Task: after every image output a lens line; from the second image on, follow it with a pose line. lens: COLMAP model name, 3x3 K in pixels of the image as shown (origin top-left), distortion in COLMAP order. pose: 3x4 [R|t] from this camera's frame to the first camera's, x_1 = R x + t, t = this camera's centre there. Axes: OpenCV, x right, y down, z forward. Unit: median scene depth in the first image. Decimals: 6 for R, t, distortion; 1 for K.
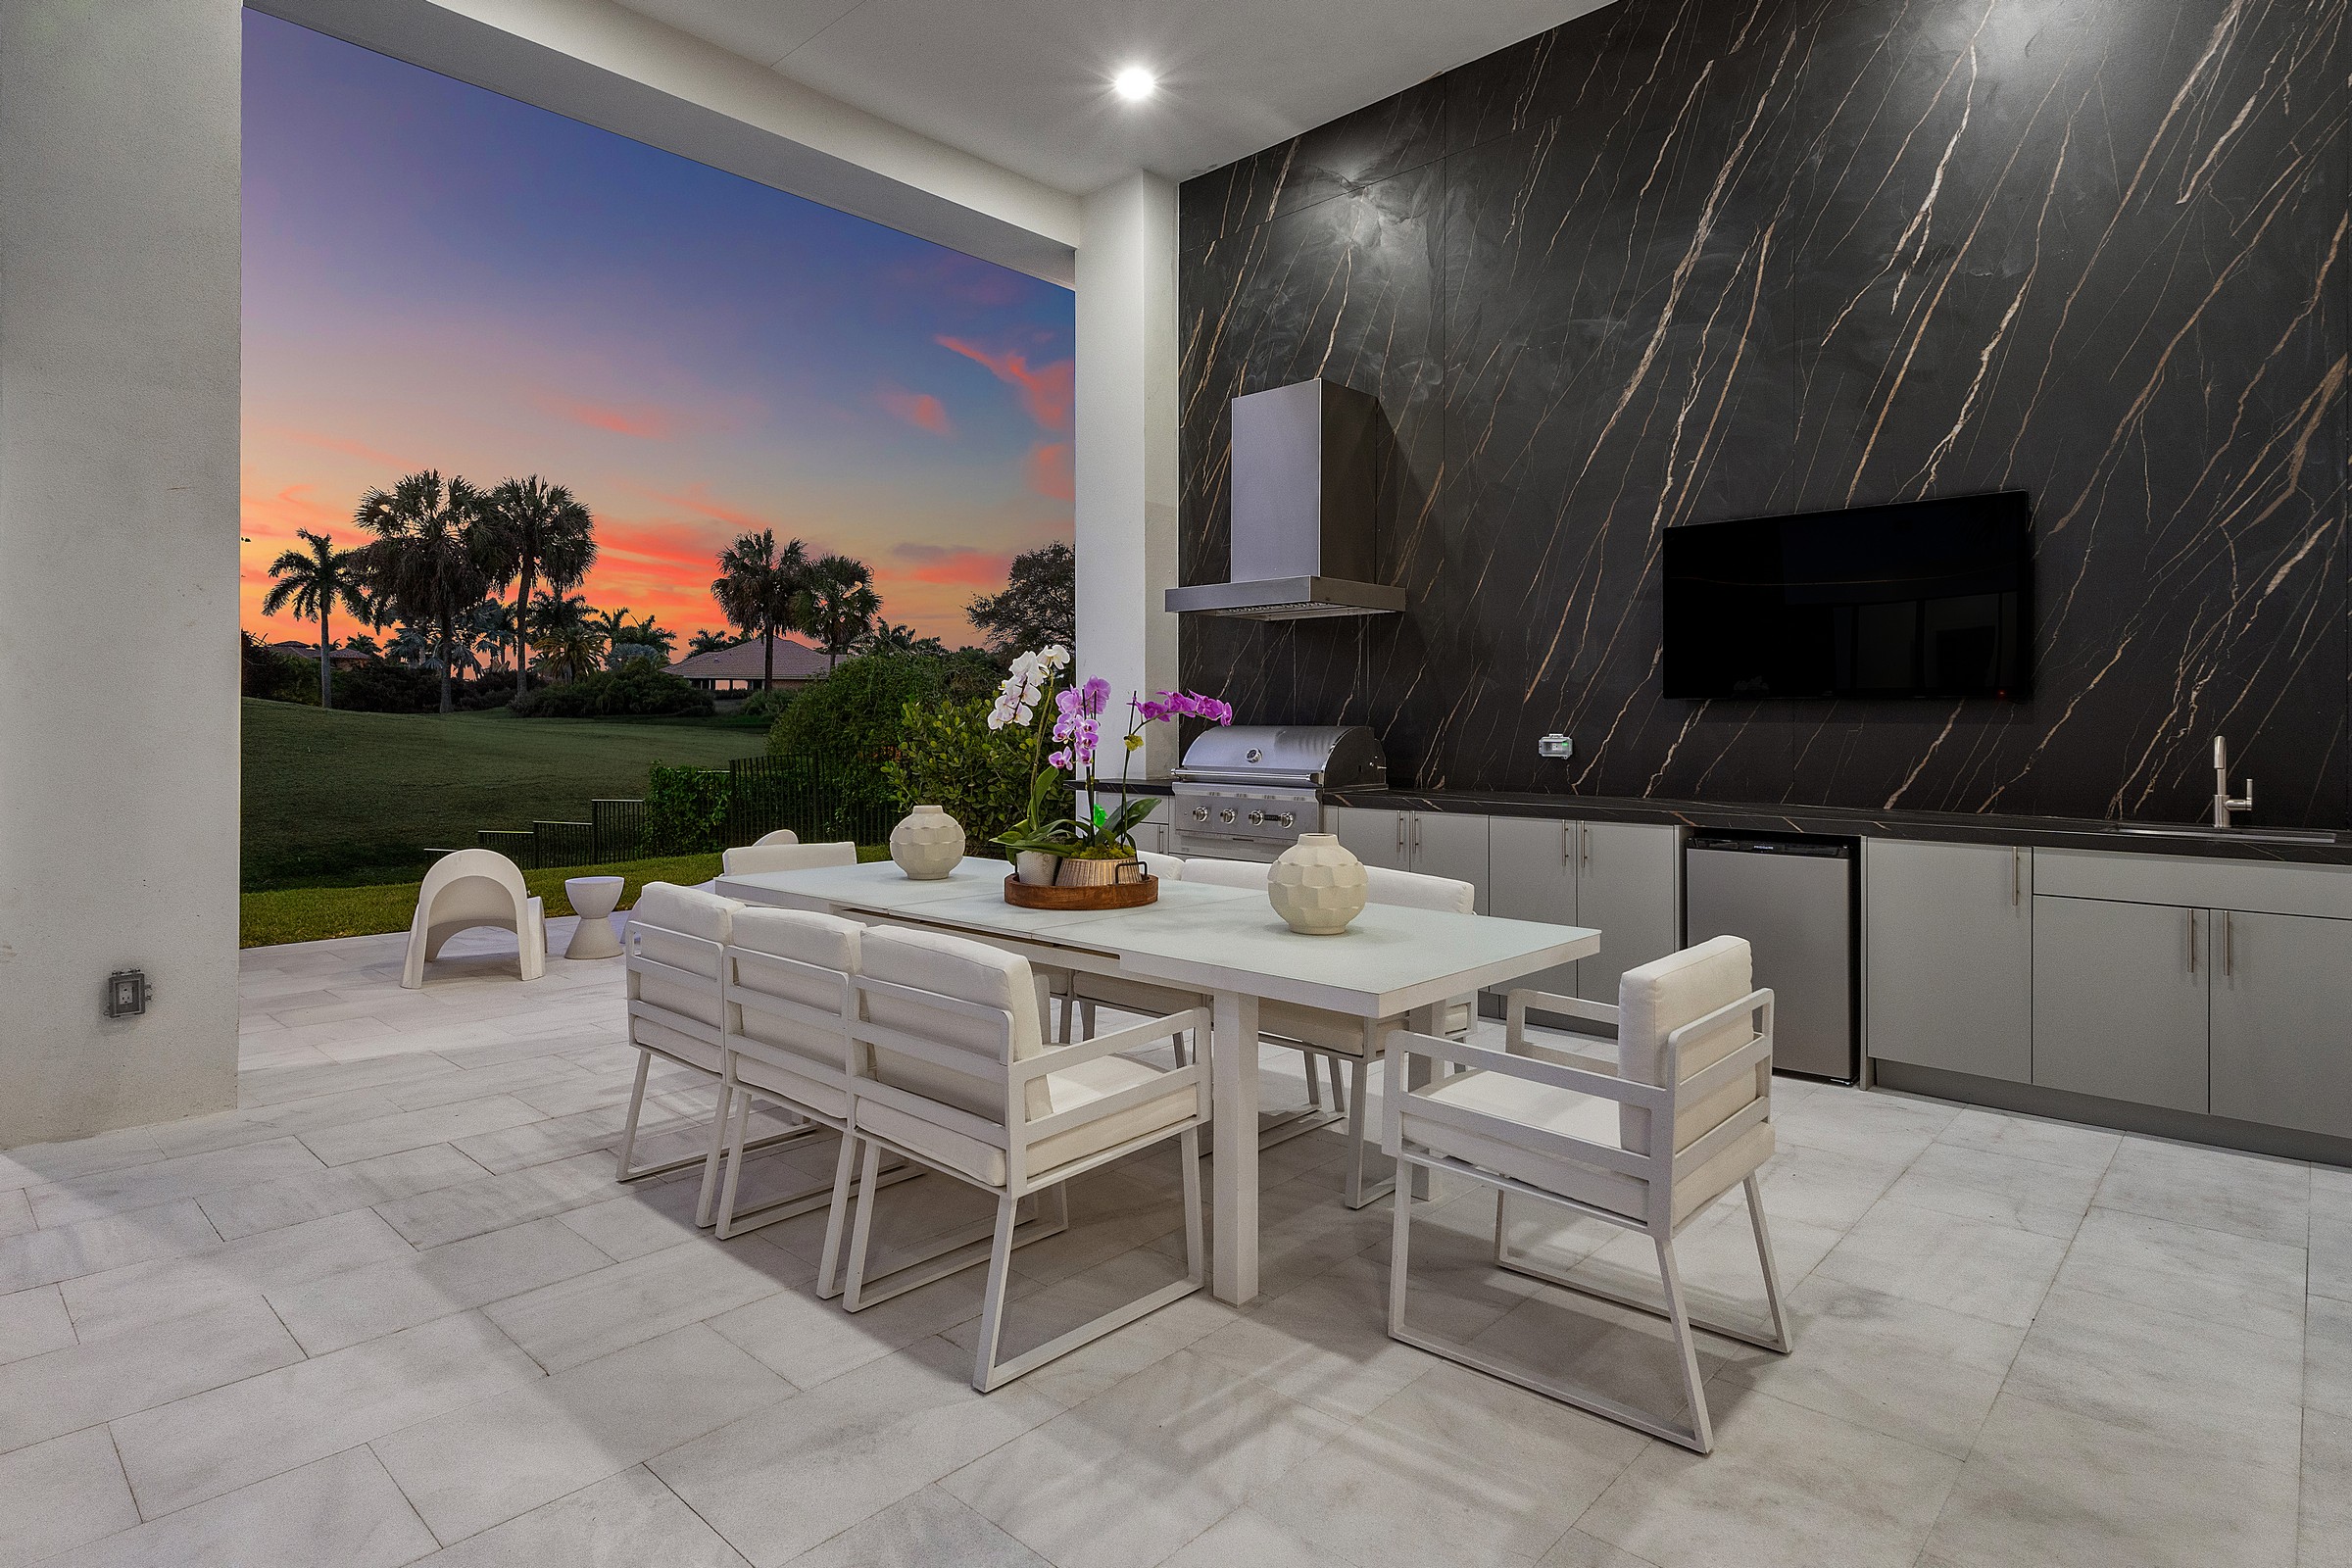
lens RADIAL K [[1178.7, 0, 1190.8], [0, 1178.7, 743.1], [0, 0, 1]] dist [0.000059, 0.000405]
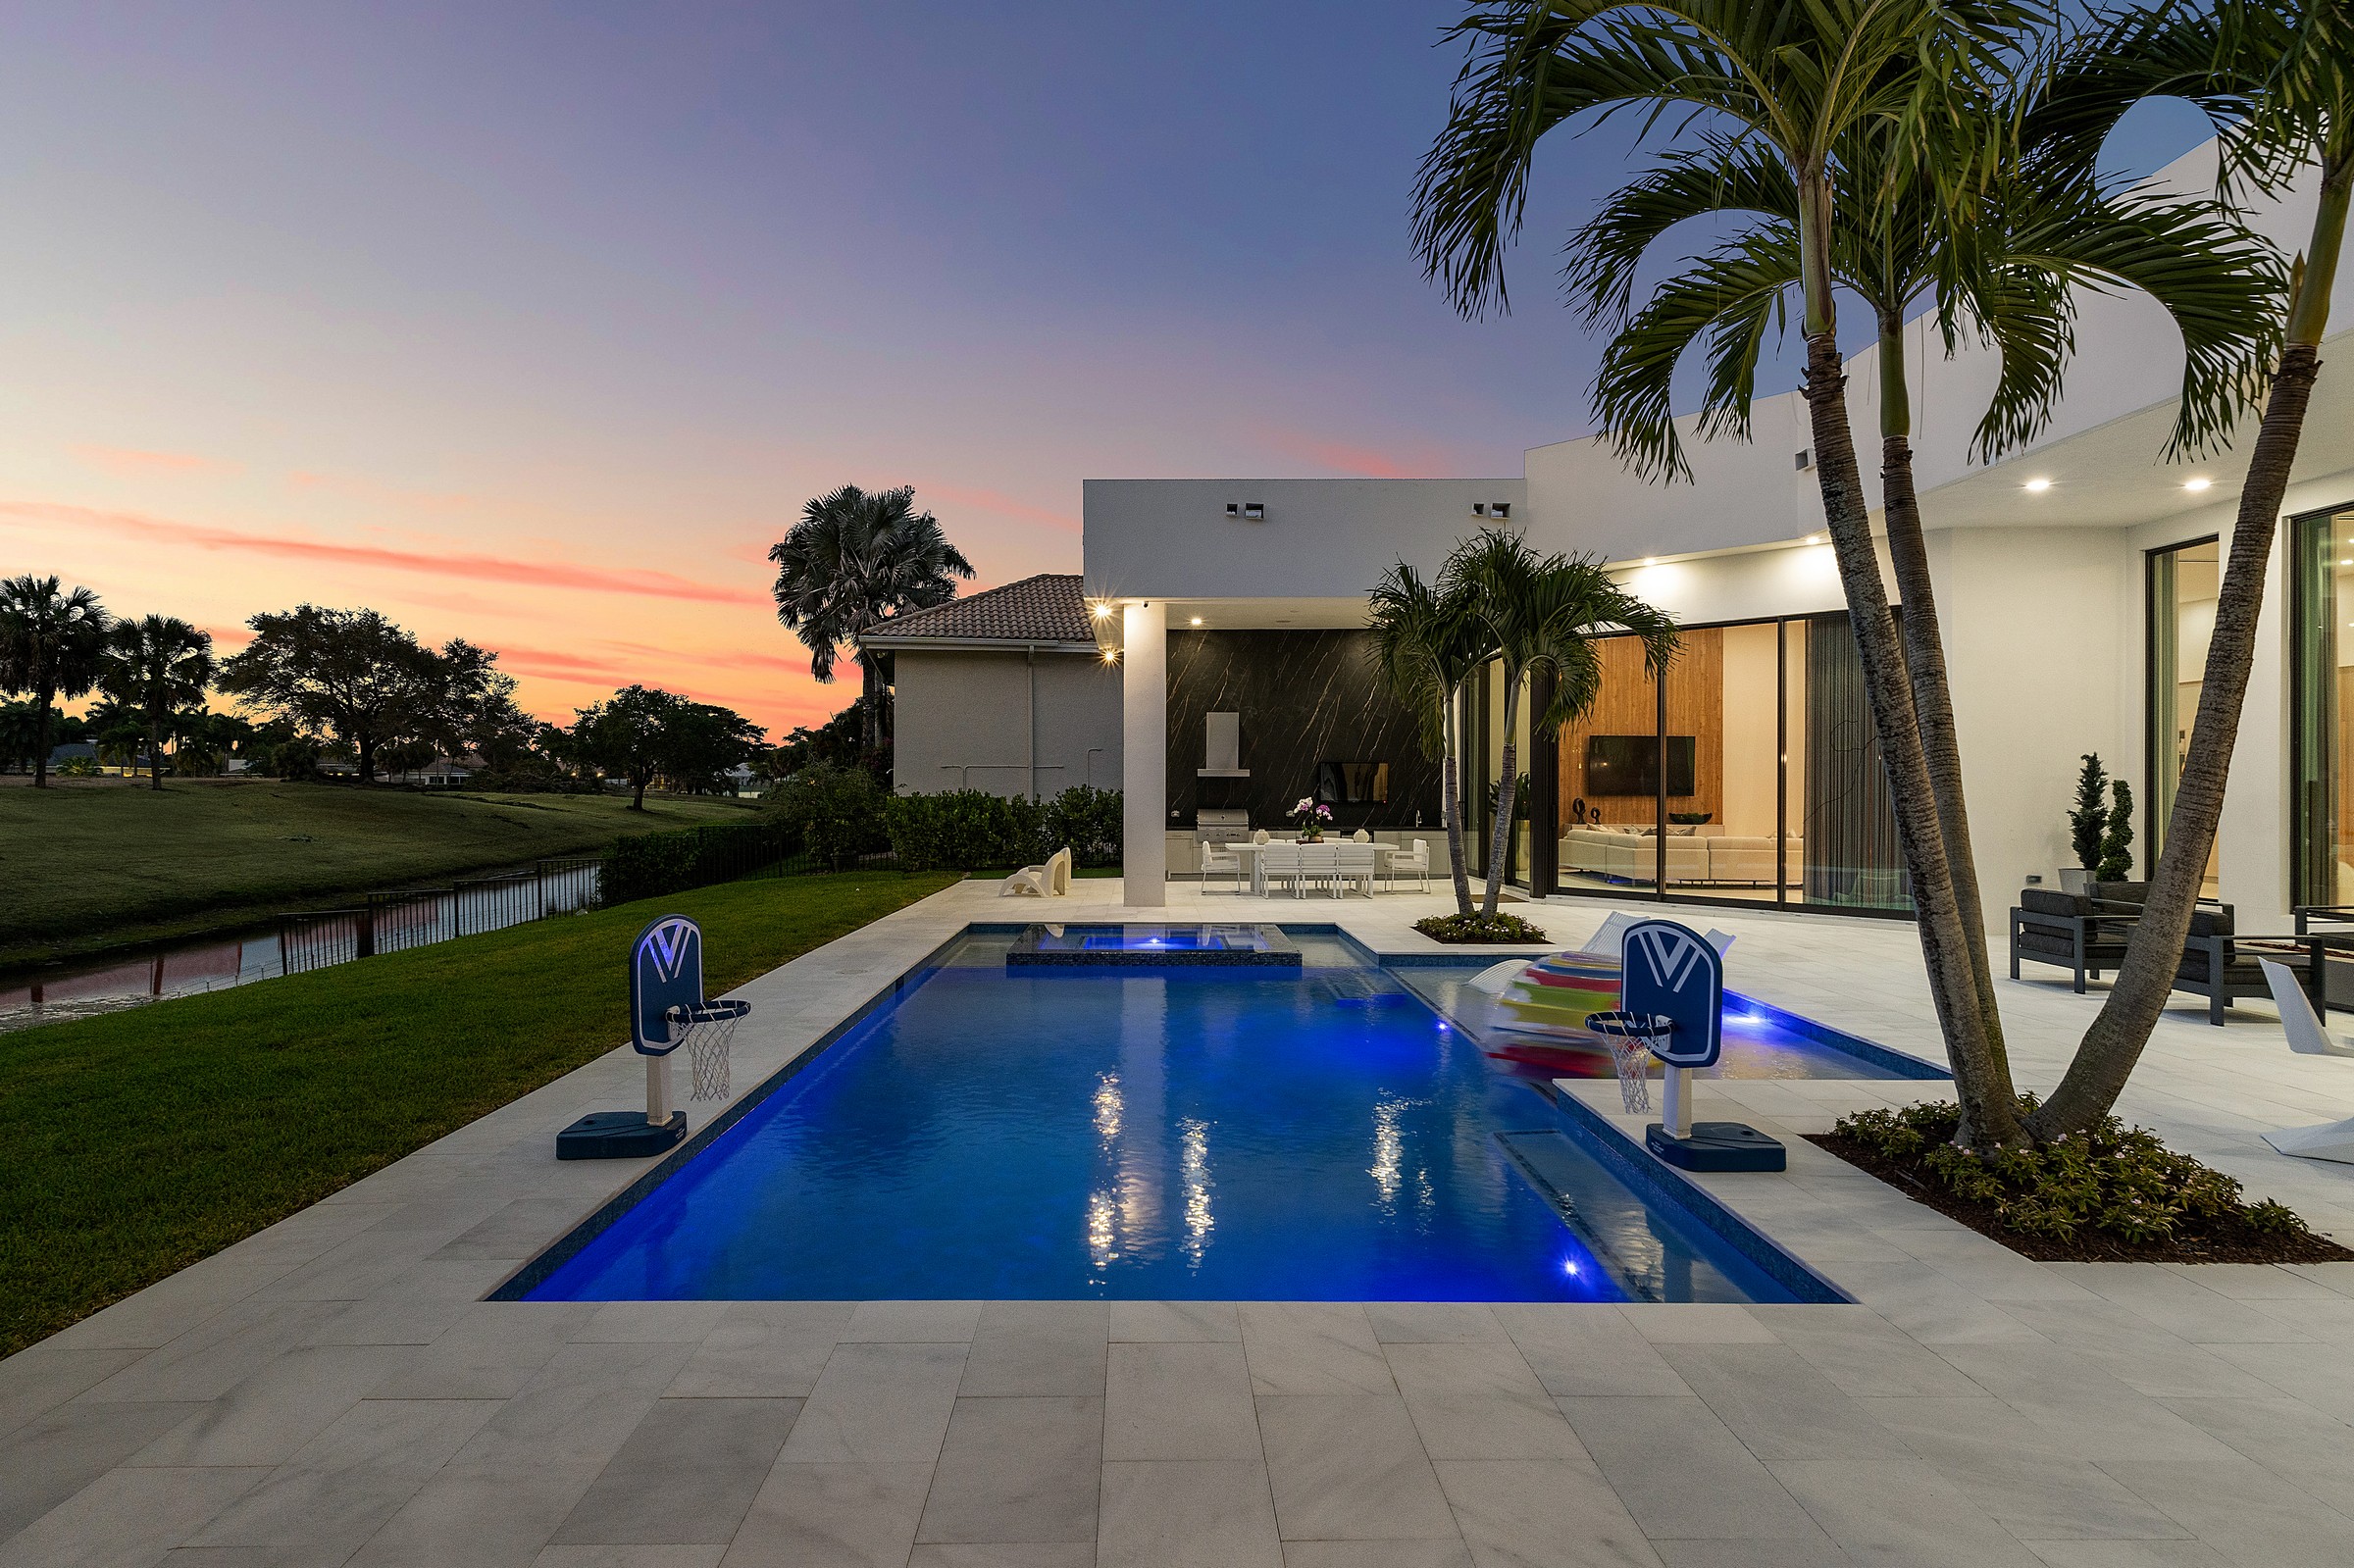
lens RADIAL K [[1179.6, 0, 1181.0], [0, 1179.6, 807.3], [0, 0, 1]] dist [0.000059, 0.000405]
pose [[0.732425, -0.010965, 0.680759, -0.407641], [0.010580, 0.999933, 0.004724, -0.006845], [-0.680765, 0.003743, 0.732492, -0.251506]]
